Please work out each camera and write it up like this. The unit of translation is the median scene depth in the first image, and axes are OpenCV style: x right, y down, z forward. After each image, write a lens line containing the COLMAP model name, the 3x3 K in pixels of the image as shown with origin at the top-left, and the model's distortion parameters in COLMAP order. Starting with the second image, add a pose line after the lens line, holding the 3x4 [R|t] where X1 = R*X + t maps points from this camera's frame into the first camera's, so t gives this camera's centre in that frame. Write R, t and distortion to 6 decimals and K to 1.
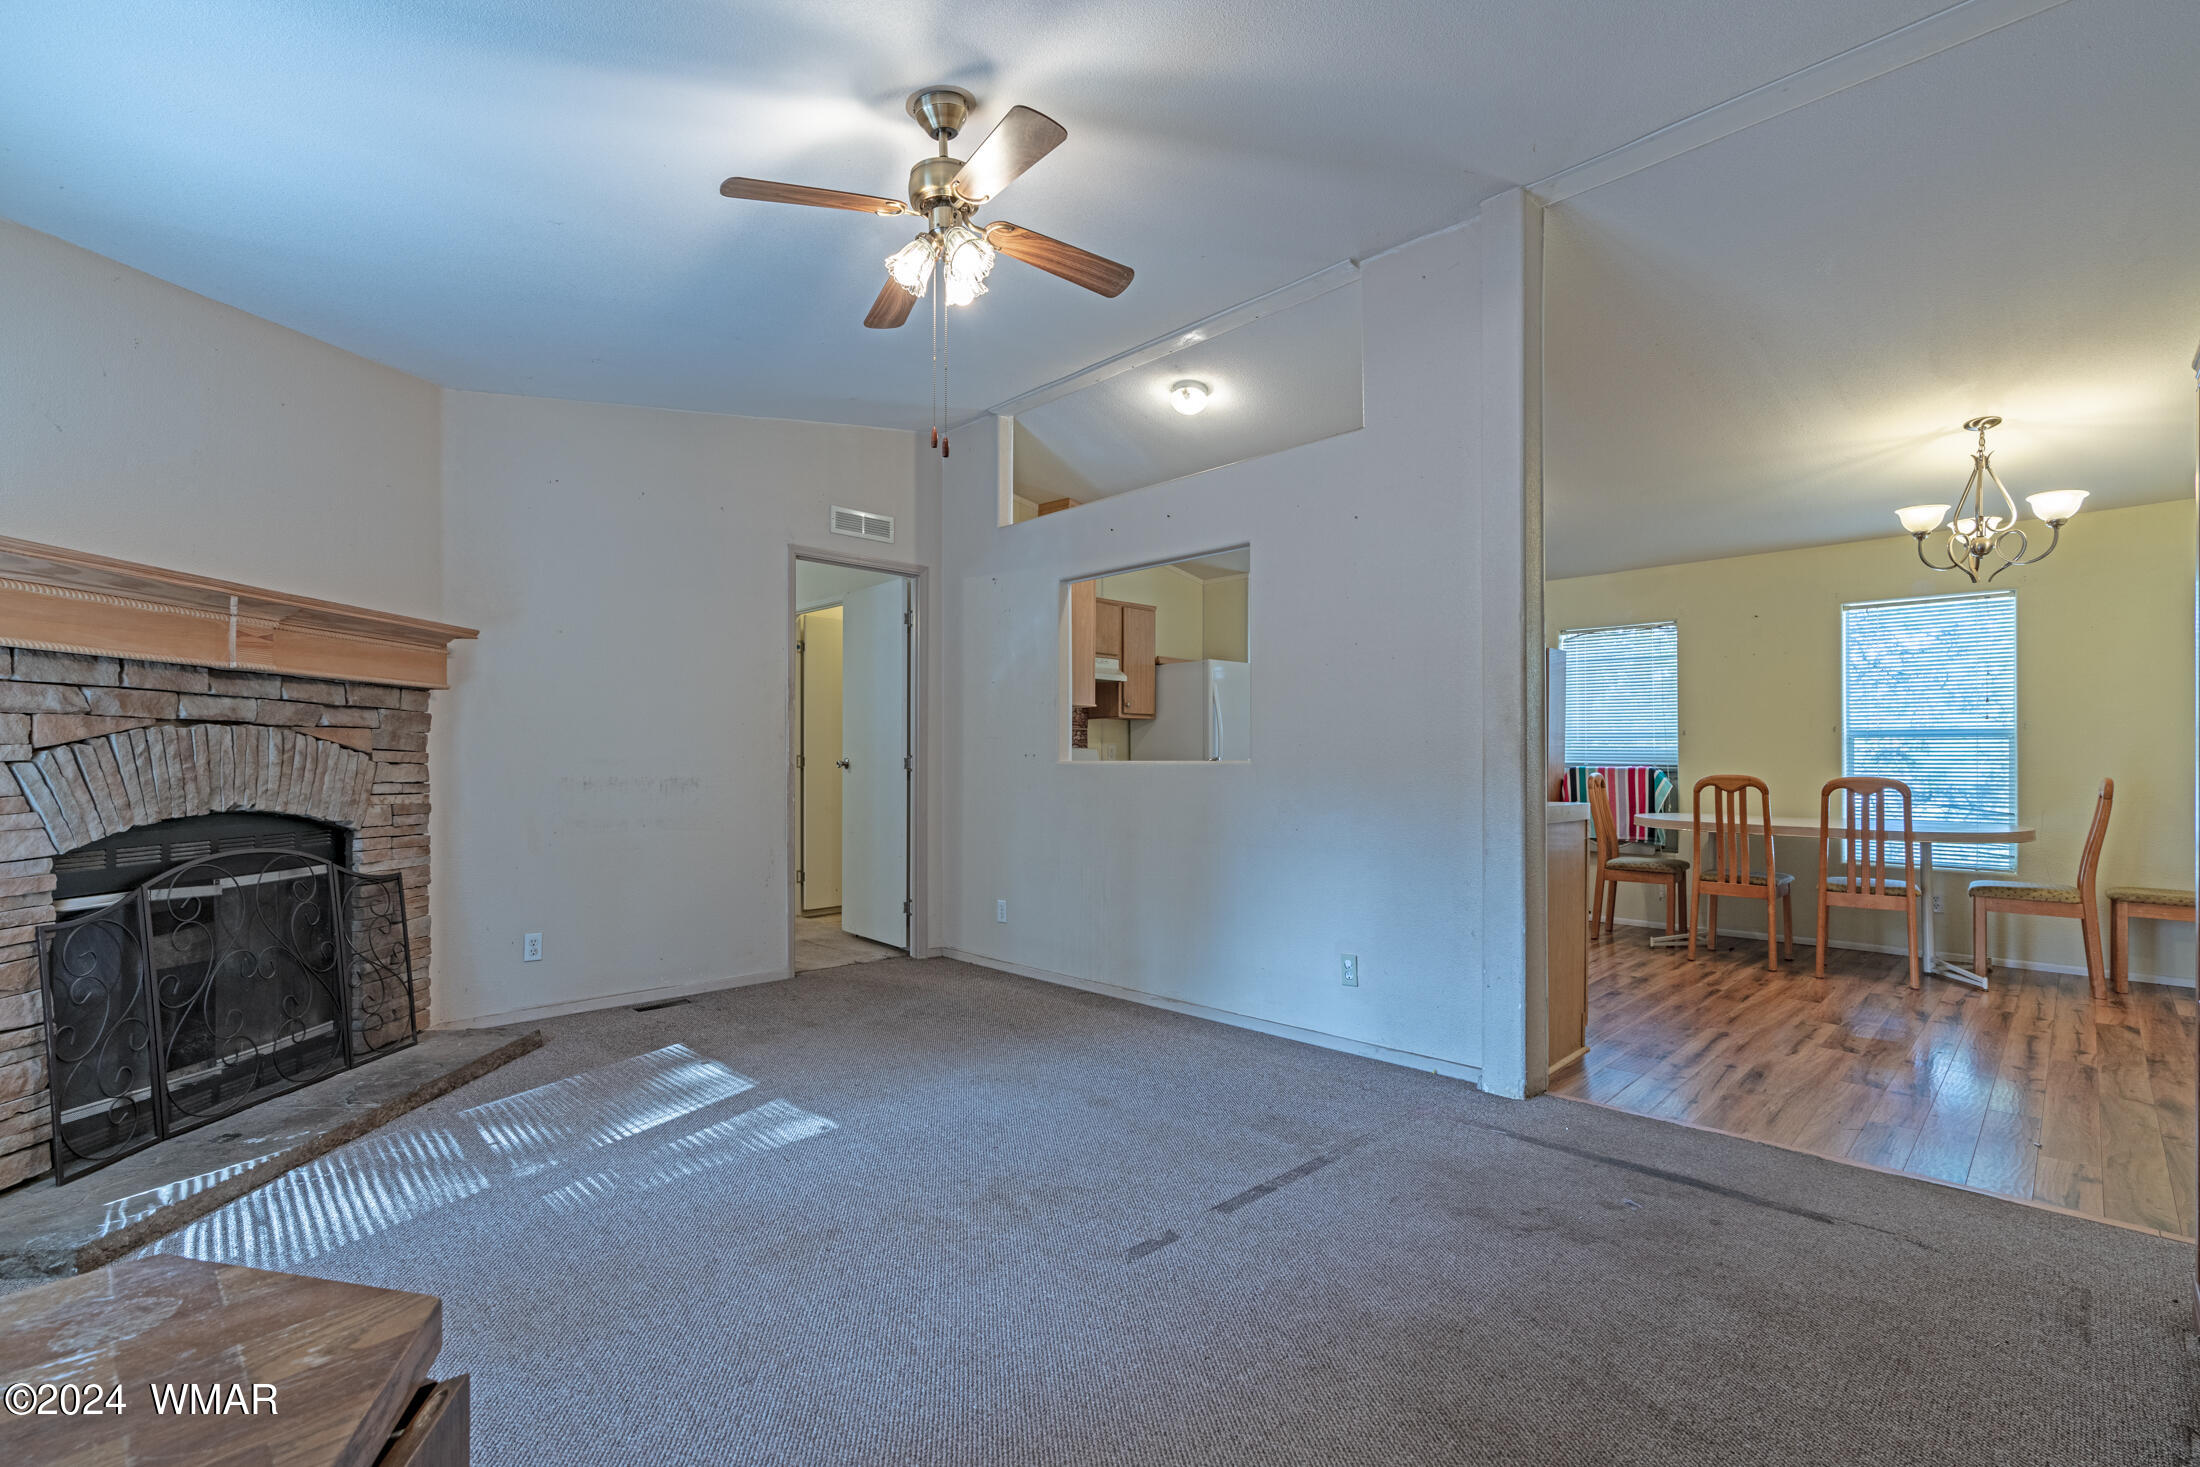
lens RADIAL K [[948.9, 0, 1049.1], [0, 948.9, 760.3], [0, 0, 1]] dist [-0.001953, -0.000036]
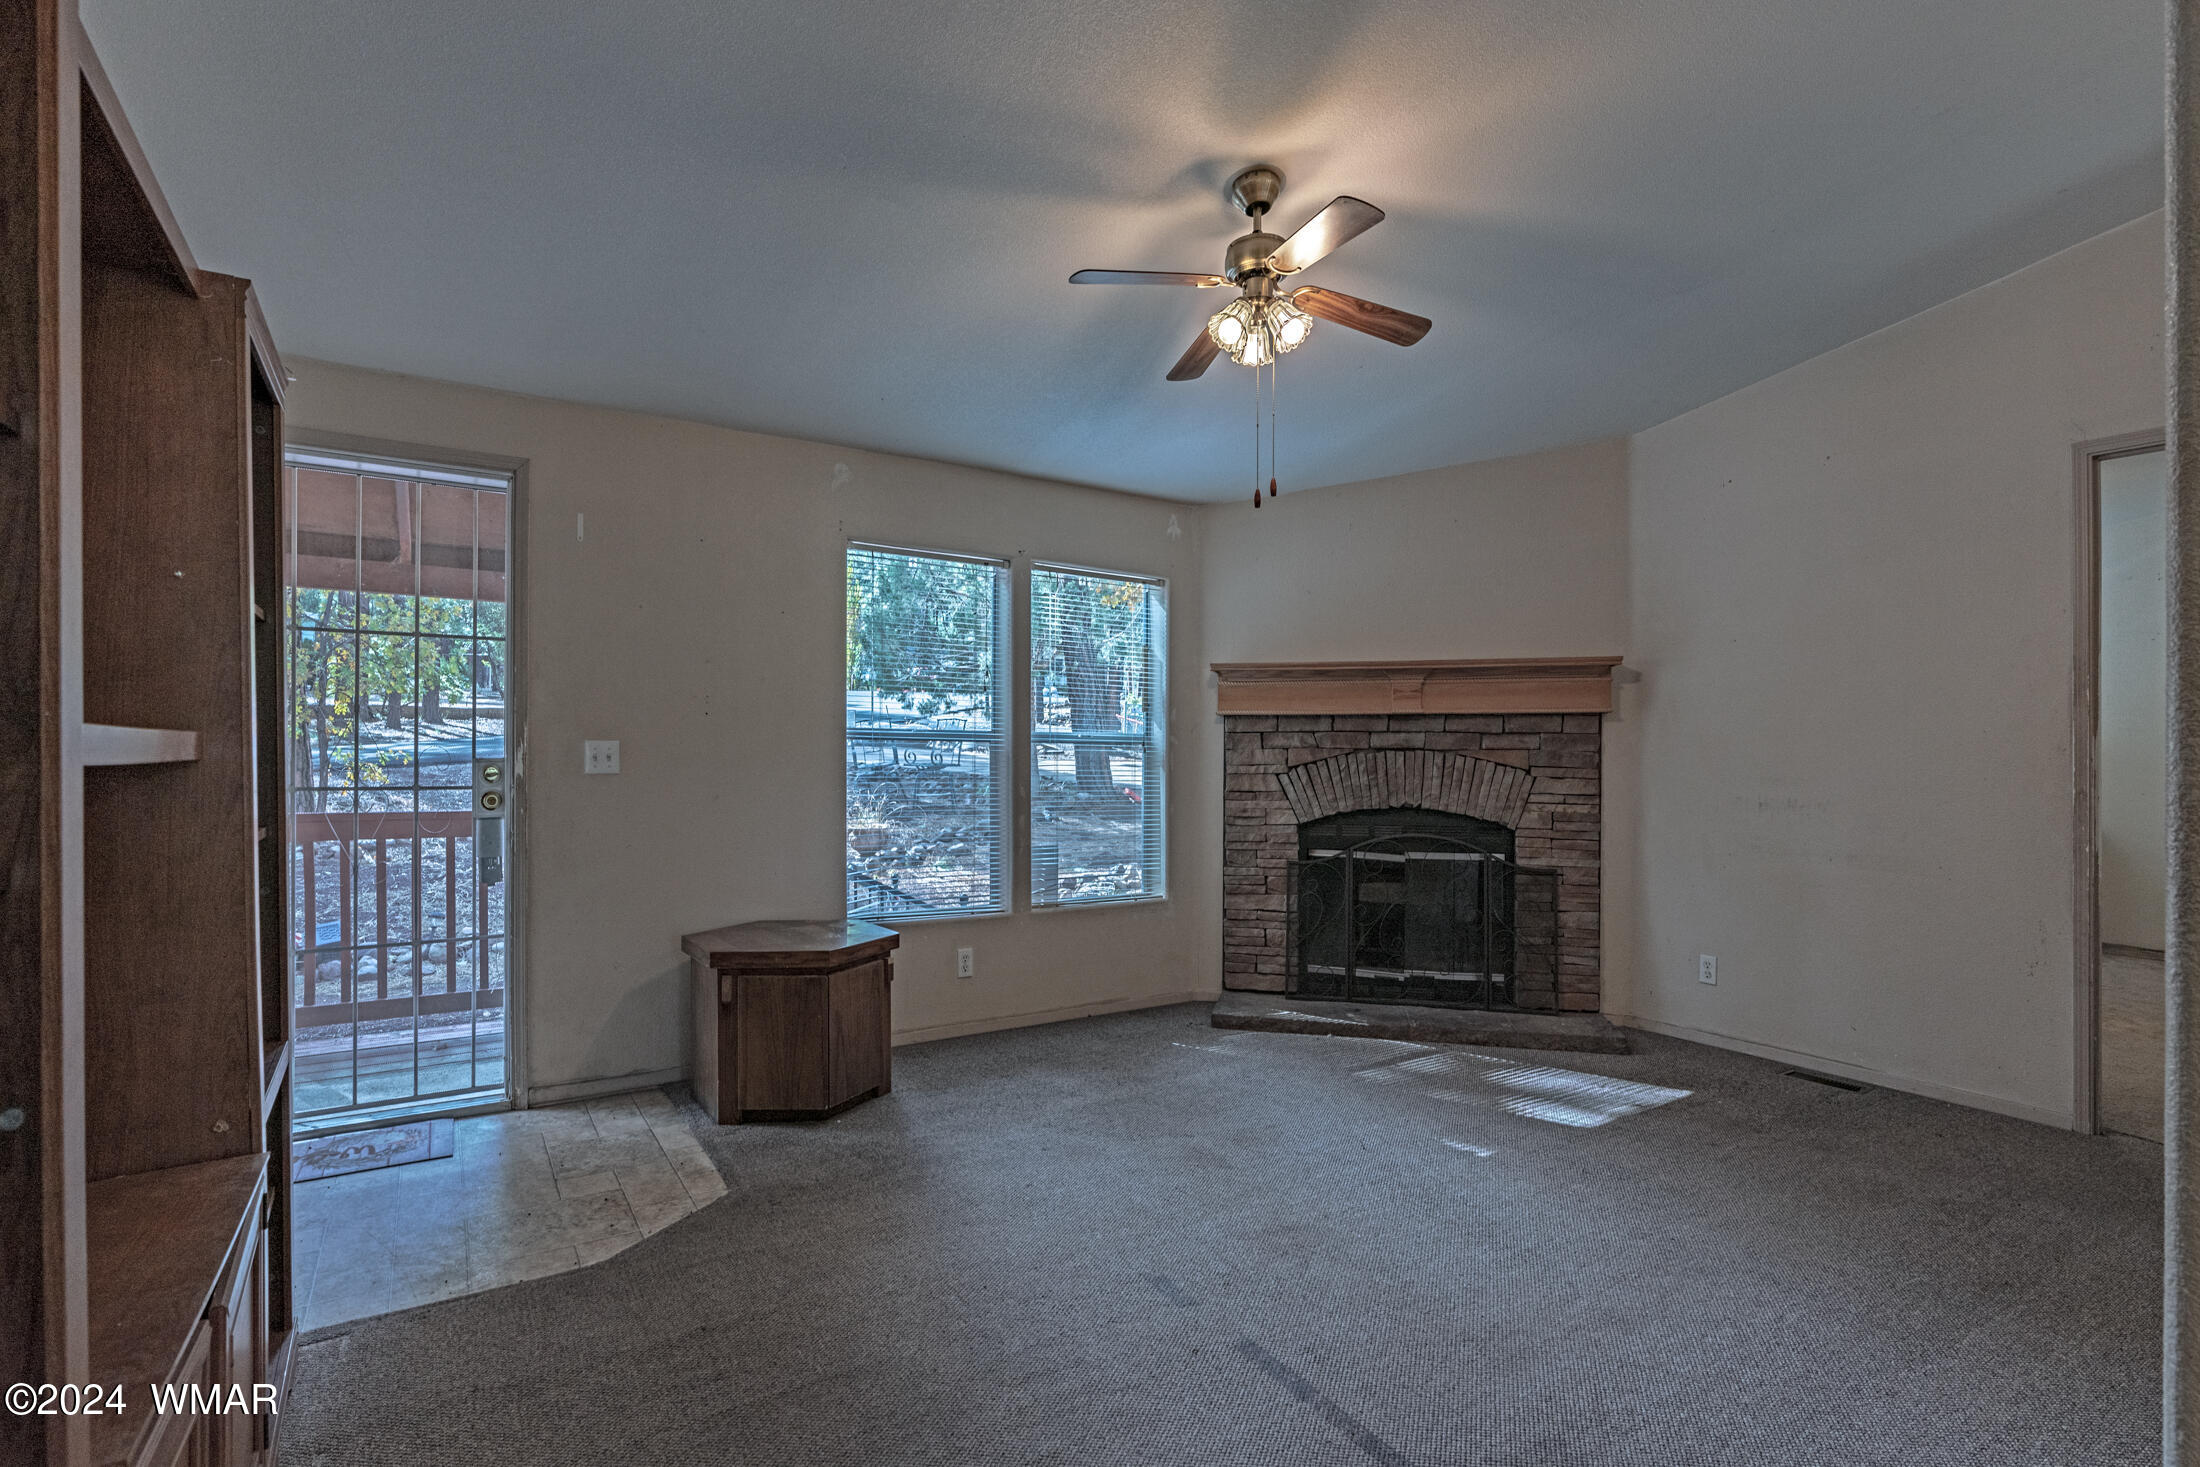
lens RADIAL K [[1092.2, 0, 1162.9], [0, 1092.2, 755.0], [0, 0, 1]] dist [0.000456, 0.000022]
pose [[-0.153297, -0.000307, -0.988180, 0.919185], [-0.005533, 0.999985, 0.000548, -0.029236], [0.988165, 0.005551, -0.153296, 0.876741]]
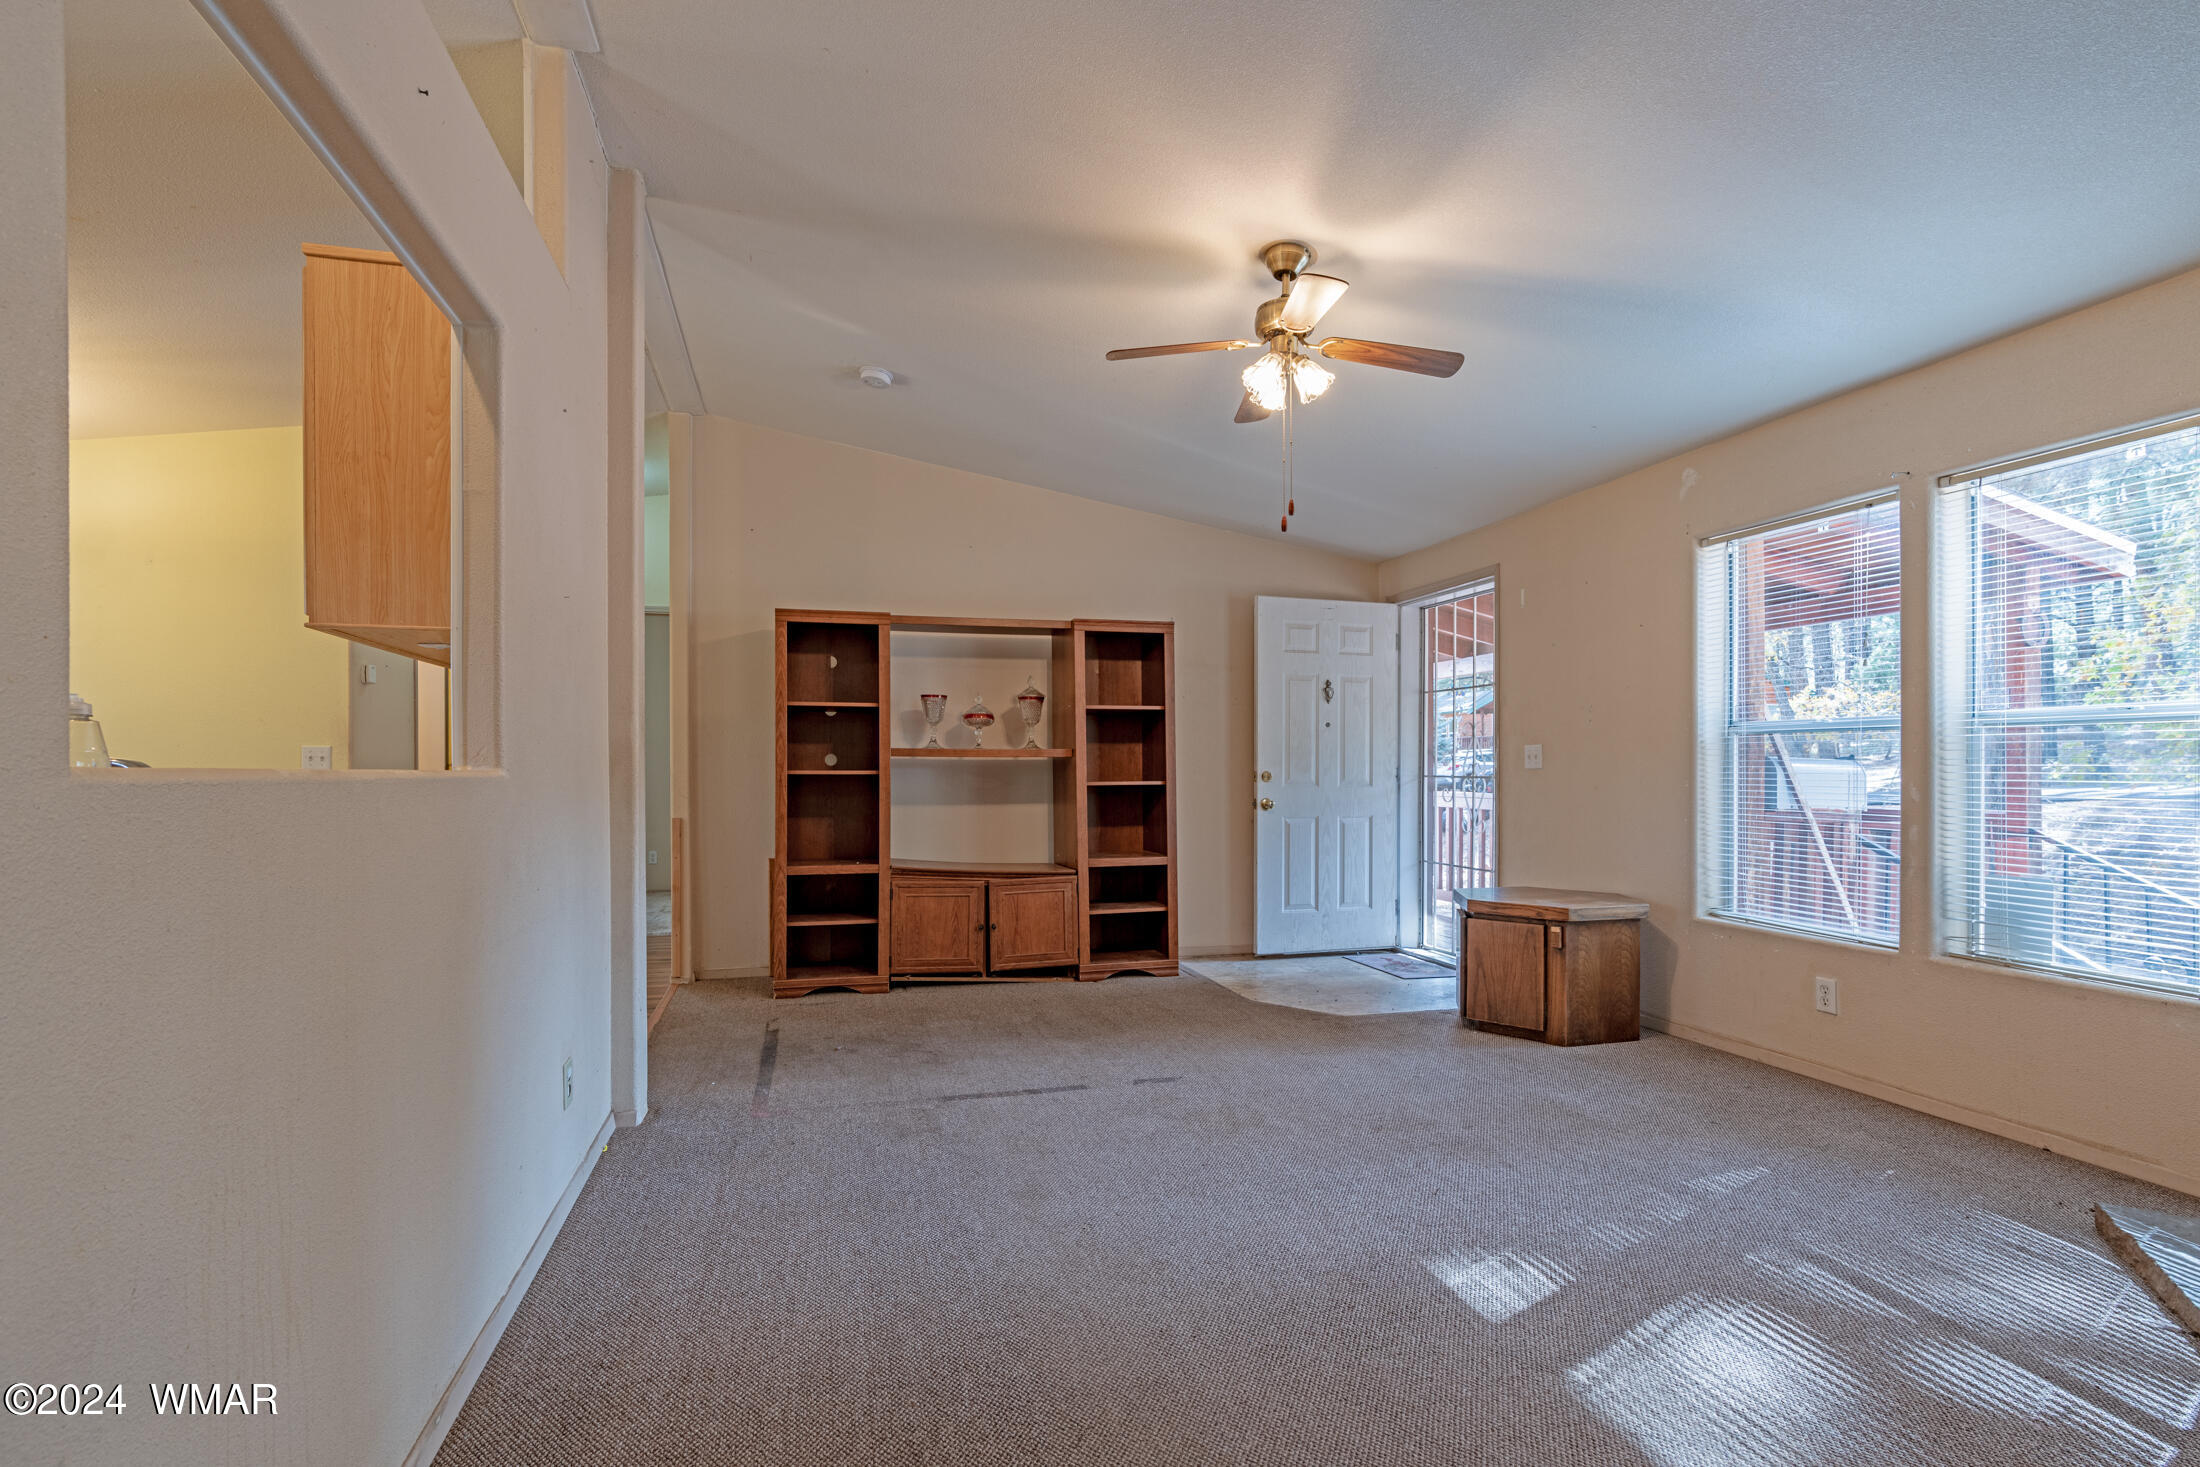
lens RADIAL K [[948.9, 0, 1049.1], [0, 948.9, 760.3], [0, 0, 1]] dist [-0.001953, -0.000036]
pose [[-0.872208, 0.001531, 0.489133, -0.368929], [-0.005857, 0.999891, -0.013573, 0.013397], [-0.489100, -0.014704, -0.872104, 1.831118]]
